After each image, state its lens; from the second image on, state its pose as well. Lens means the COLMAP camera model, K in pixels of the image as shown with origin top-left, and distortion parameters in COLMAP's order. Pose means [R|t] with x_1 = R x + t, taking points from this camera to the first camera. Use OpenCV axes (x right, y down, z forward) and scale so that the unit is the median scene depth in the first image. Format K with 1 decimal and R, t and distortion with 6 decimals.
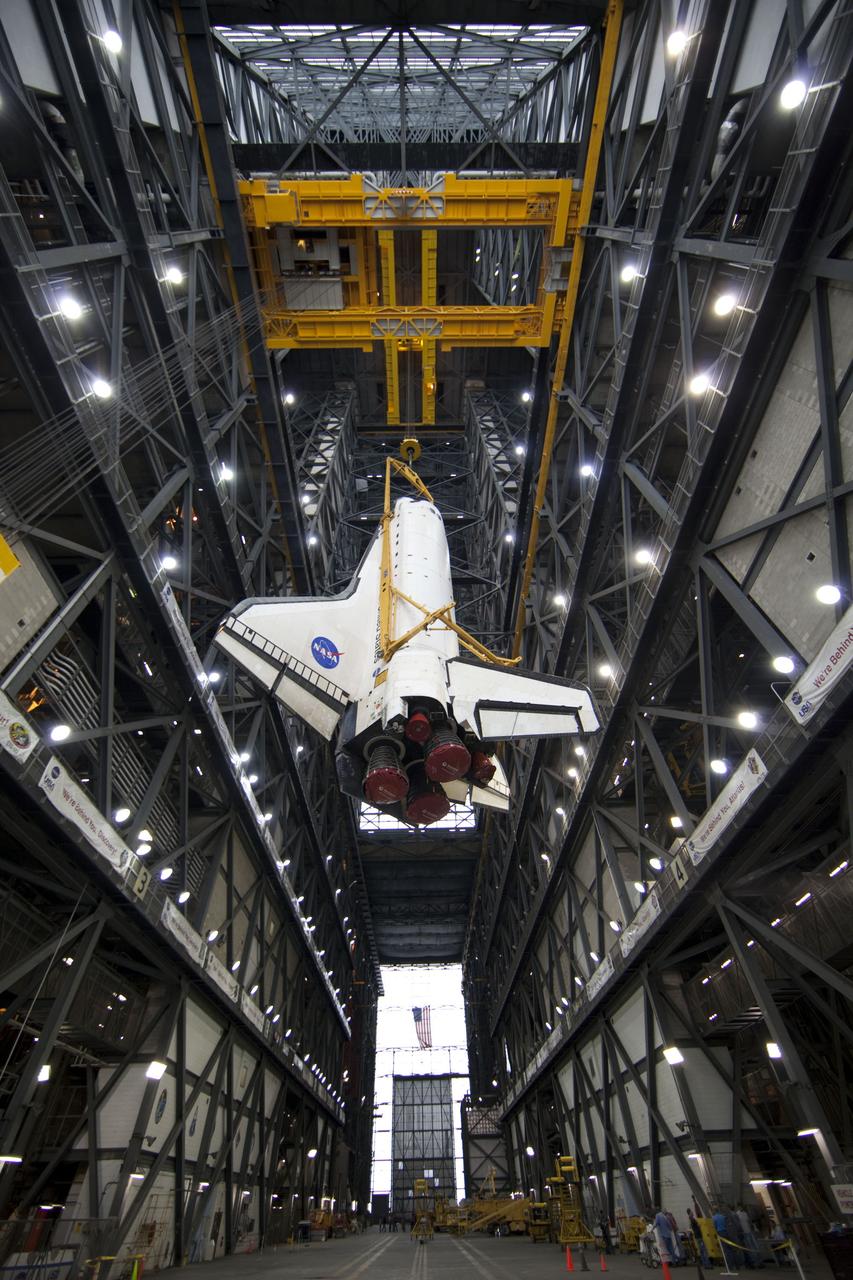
lens RADIAL K [[505.1, 0, 425.3], [0, 505.1, 641.7], [0, 0, 1]] dist [-0.007874, 0.002755]
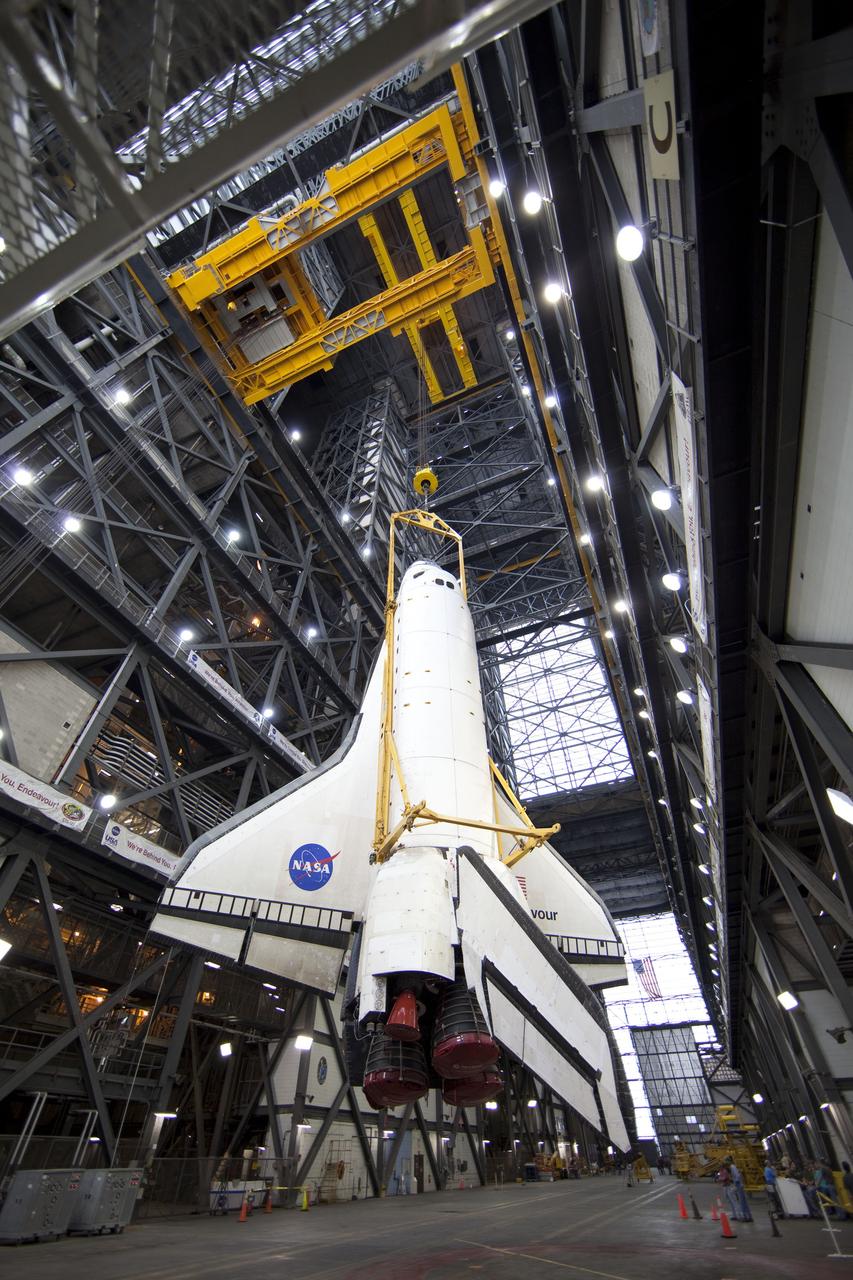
lens RADIAL K [[505.1, 0, 425.3], [0, 505.1, 641.7], [0, 0, 1]] dist [-0.007874, 0.002755]
pose [[0.918440, -0.273839, -0.285447, 0.225492], [0.288864, 0.957306, 0.011056, 0.005026], [0.270233, -0.092610, 0.958331, 0.011438]]
